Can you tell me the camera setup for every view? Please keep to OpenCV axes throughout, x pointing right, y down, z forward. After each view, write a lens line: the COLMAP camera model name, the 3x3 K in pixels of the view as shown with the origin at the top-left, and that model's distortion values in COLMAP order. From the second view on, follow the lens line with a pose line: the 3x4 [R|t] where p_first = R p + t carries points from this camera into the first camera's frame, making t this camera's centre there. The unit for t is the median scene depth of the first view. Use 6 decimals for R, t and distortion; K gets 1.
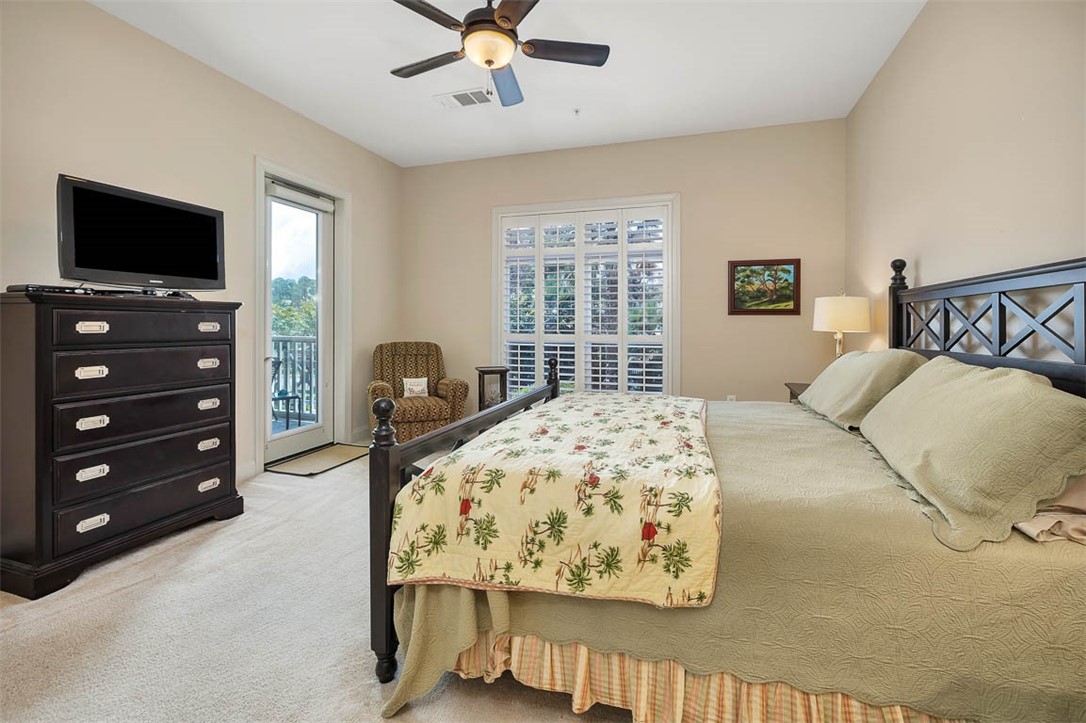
lens RADIAL K [[467.2, 0, 543.7], [0, 467.2, 325.1], [0, 0, 1]] dist [0.000793, 0.000097]
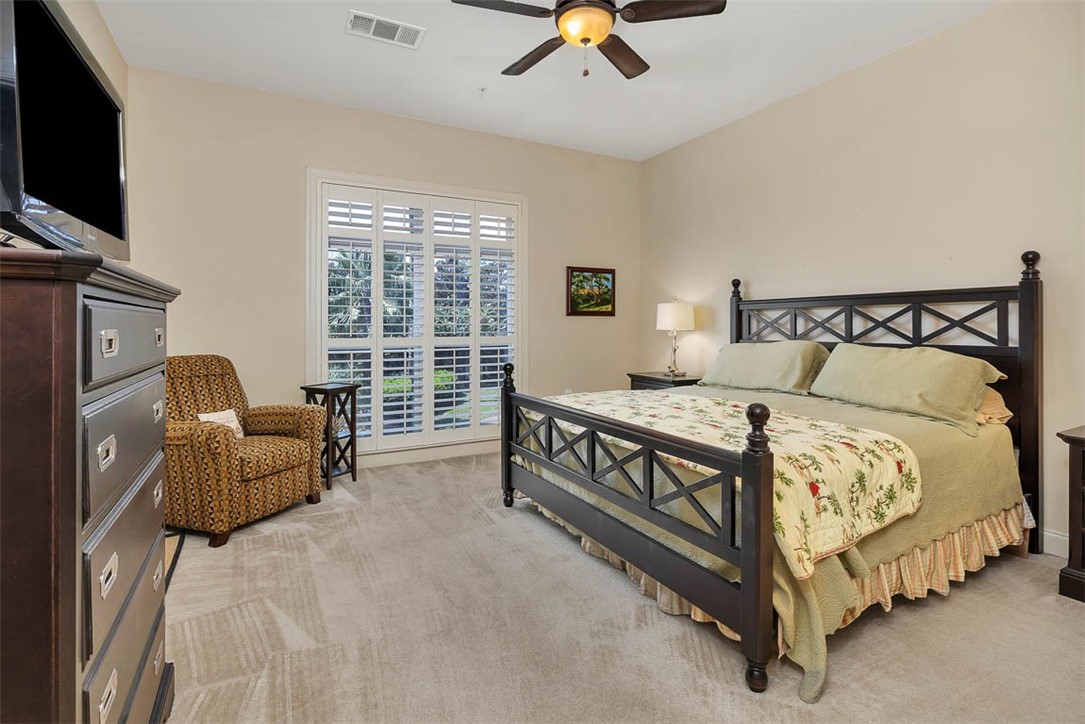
lens RADIAL K [[519.7, 0, 541.4], [0, 519.7, 321.9], [0, 0, 1]] dist [-0.007160, 0.000321]
pose [[0.686832, -0.000617, 0.726816, -0.546198], [0.004768, 0.999982, -0.003657, -0.003447], [-0.726801, 0.005977, 0.686822, 0.222758]]
